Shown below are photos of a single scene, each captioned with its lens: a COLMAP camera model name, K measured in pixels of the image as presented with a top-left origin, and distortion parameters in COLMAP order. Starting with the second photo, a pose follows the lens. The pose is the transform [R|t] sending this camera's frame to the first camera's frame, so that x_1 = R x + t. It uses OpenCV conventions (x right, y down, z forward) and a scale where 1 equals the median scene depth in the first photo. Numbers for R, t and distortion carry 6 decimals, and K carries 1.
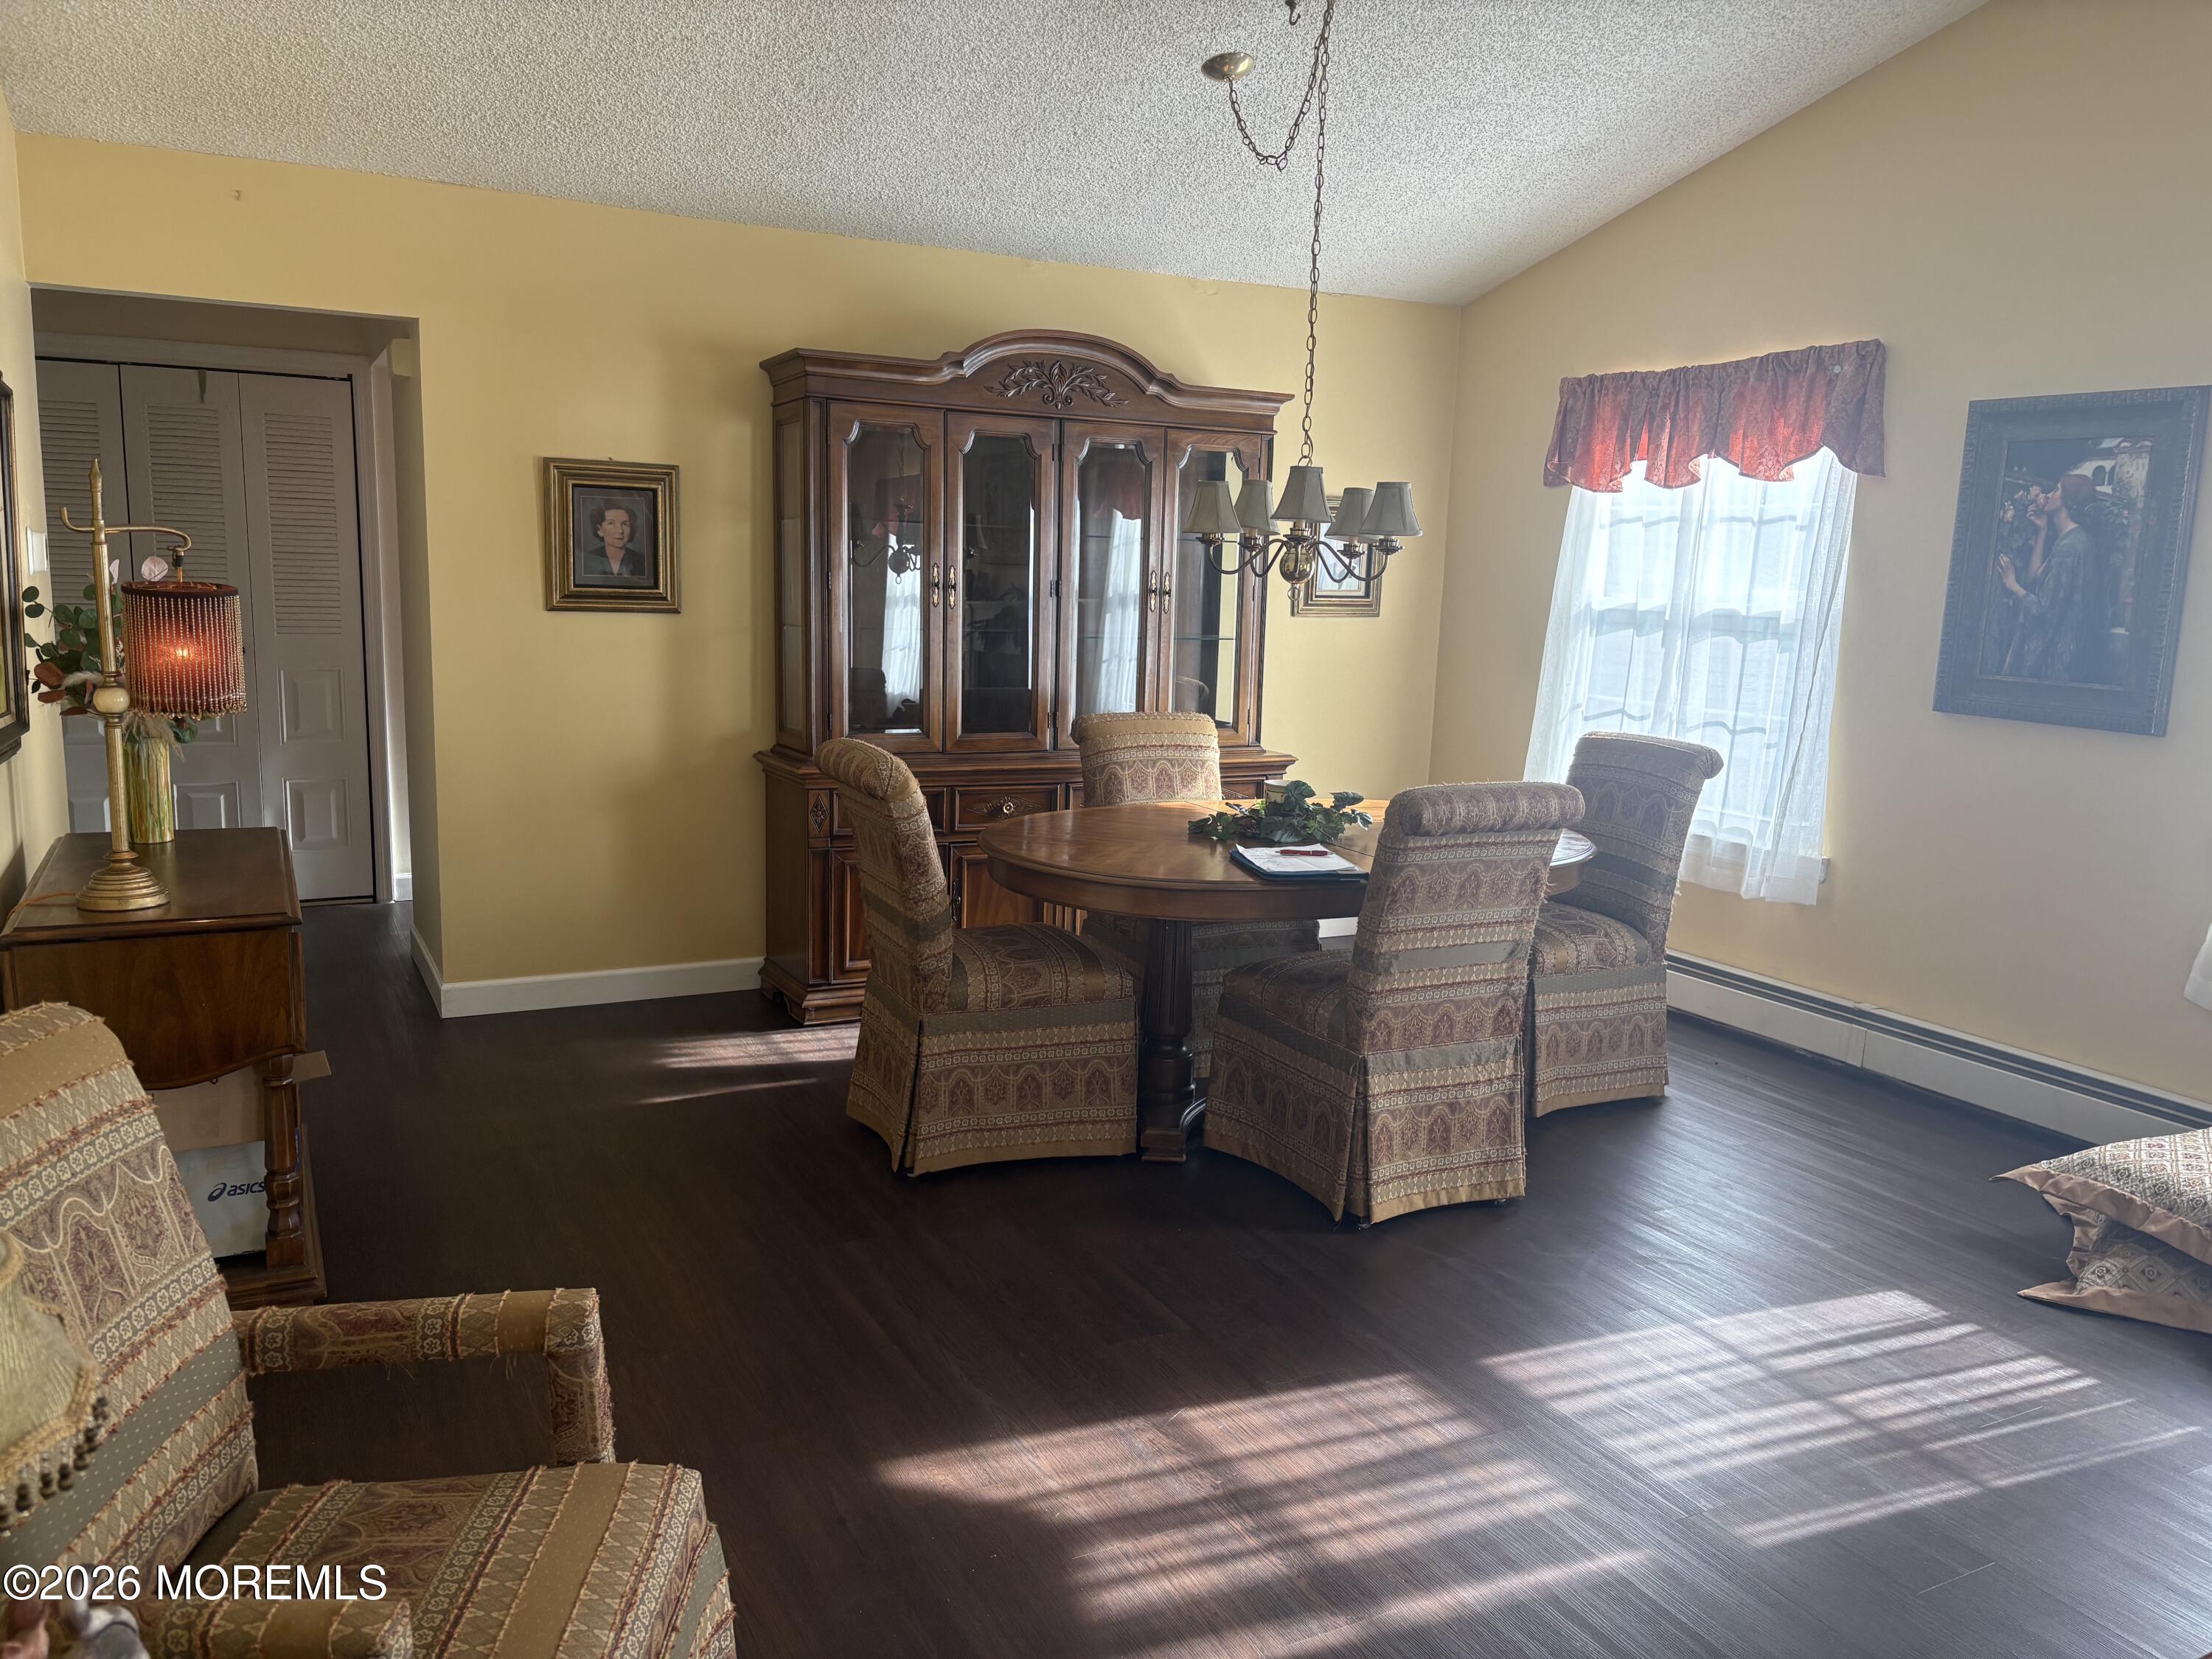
lens RADIAL K [[1661.4, 0, 1097.8], [0, 1661.4, 820.6], [0, 0, 1]] dist [-0.001241, -0.010033]
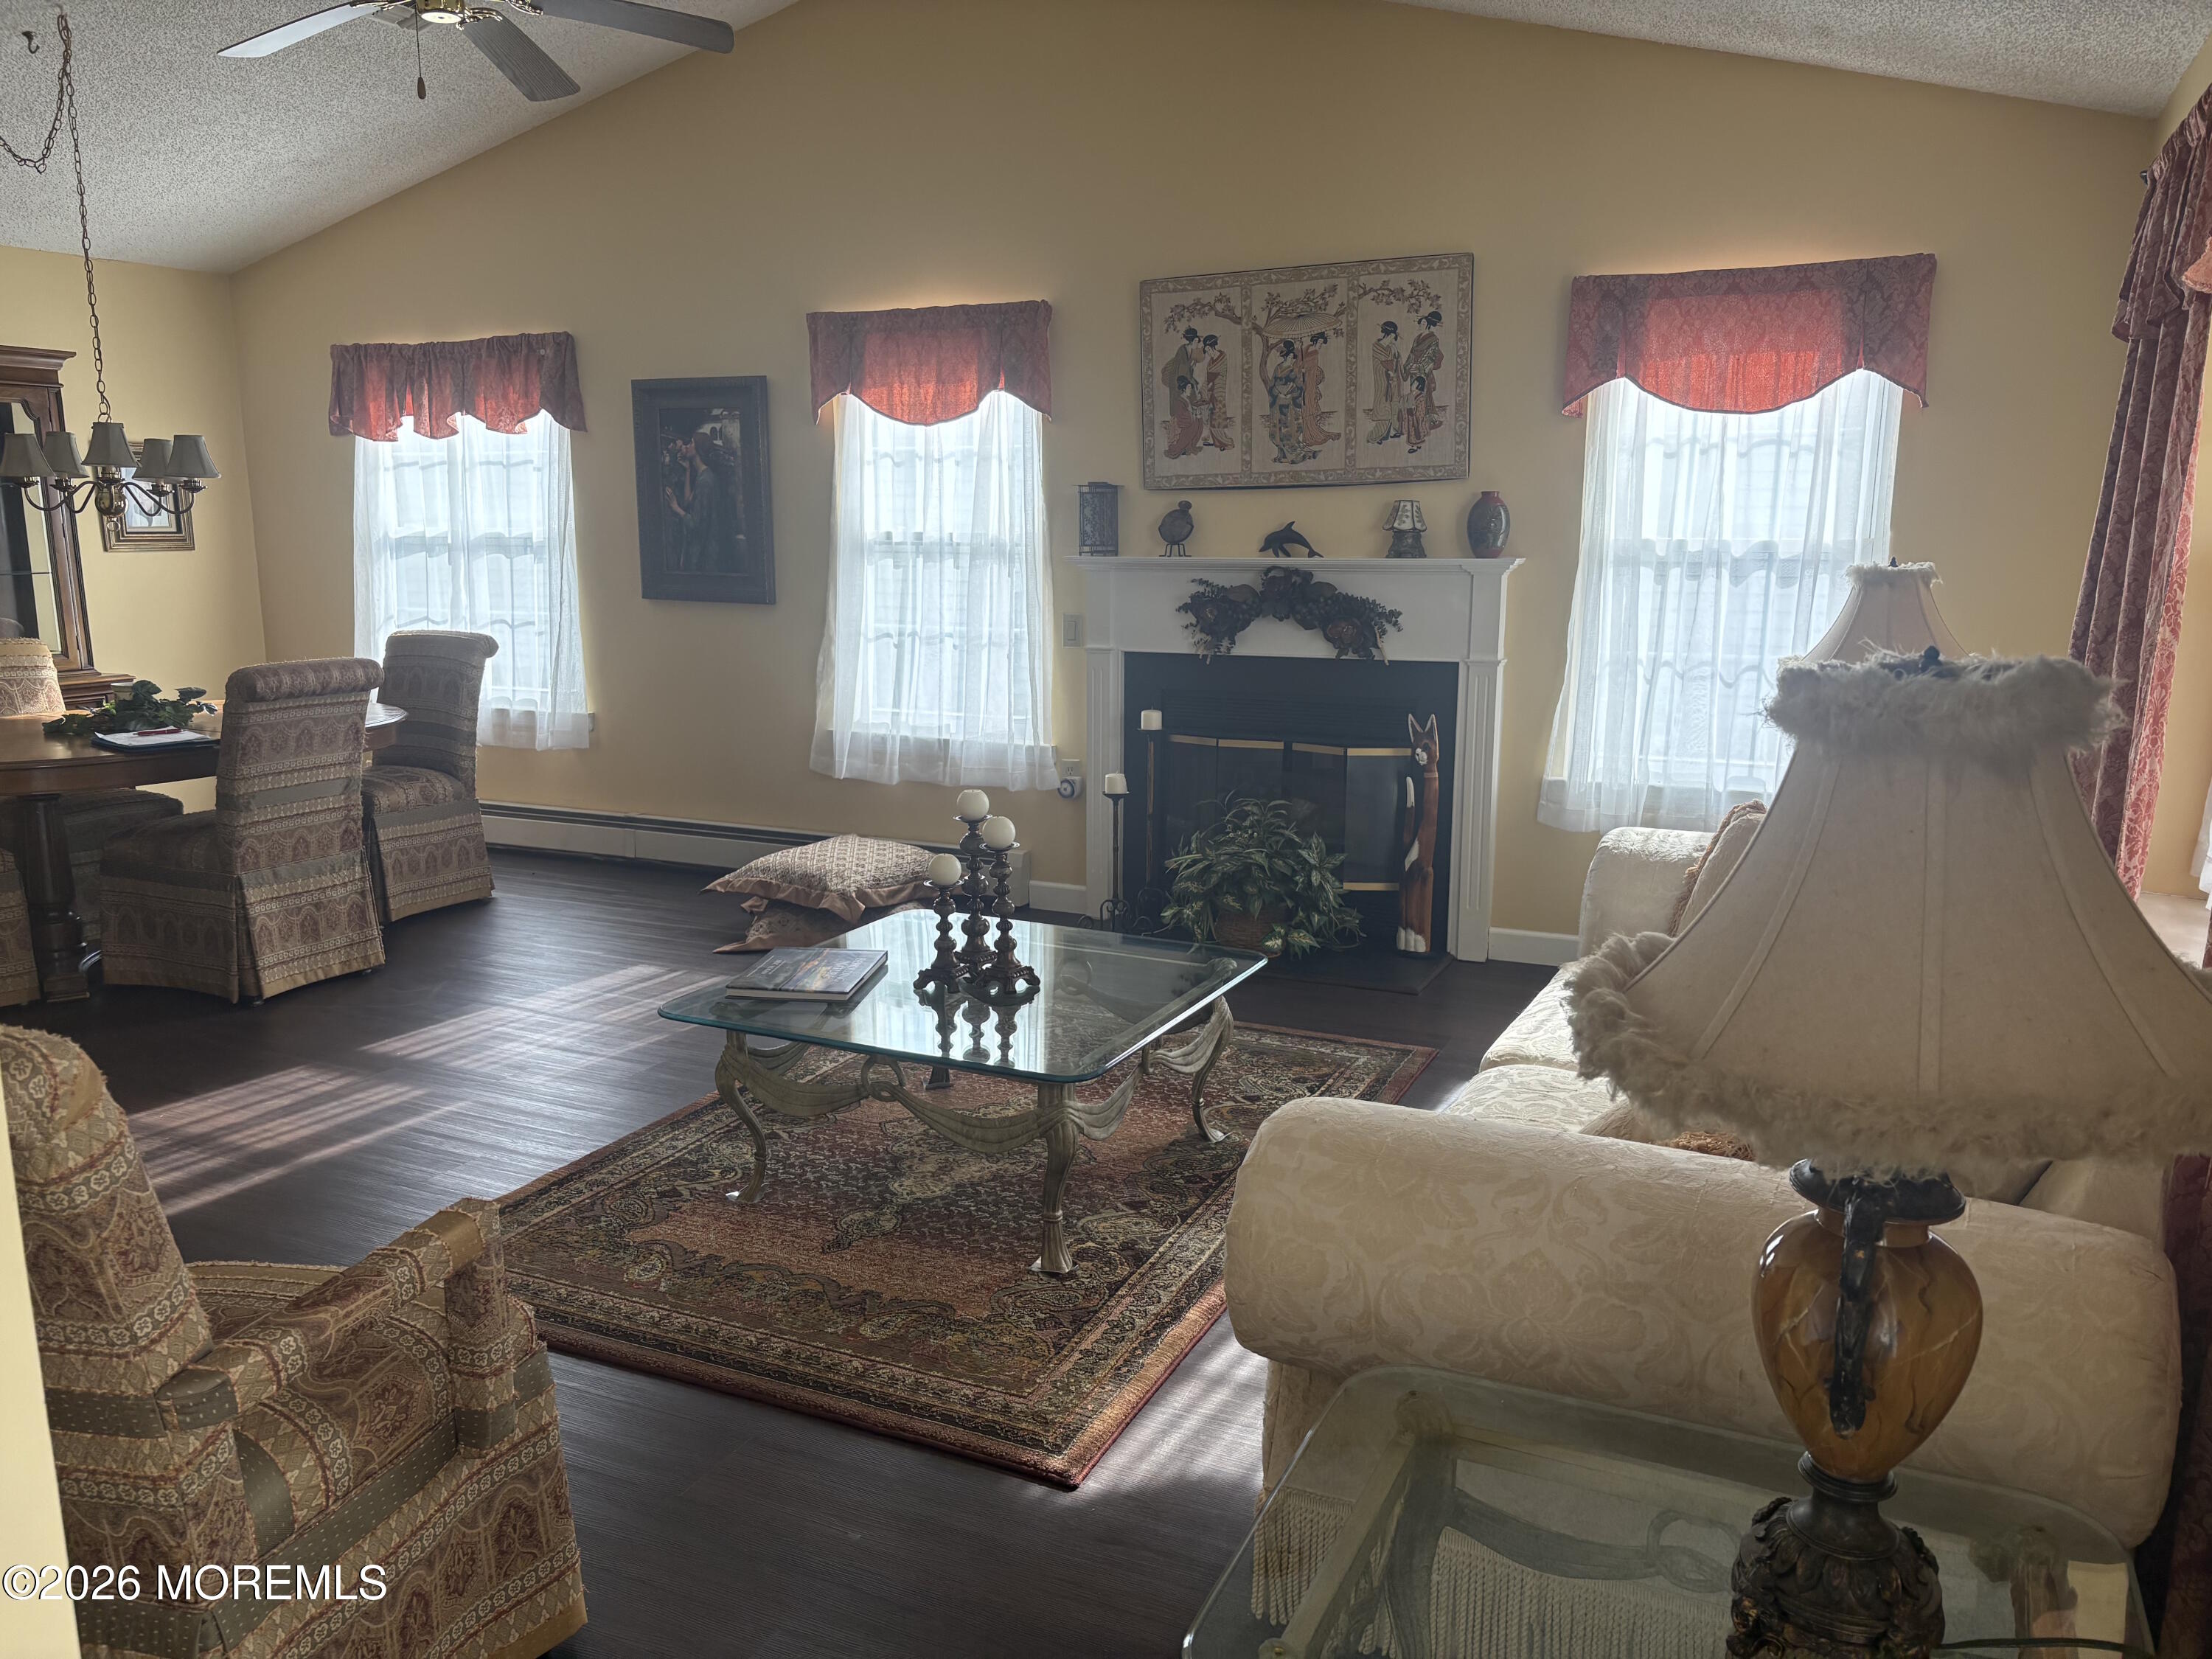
lens RADIAL K [[1700.2, 0, 1092.6], [0, 1700.2, 839.0], [0, 0, 1]] dist [0.063608, -0.034318]
pose [[0.799012, -0.140728, 0.584616, -0.081698], [0.117225, 0.990029, 0.078104, 0.073548], [-0.589778, 0.006126, 0.807542, -0.442468]]
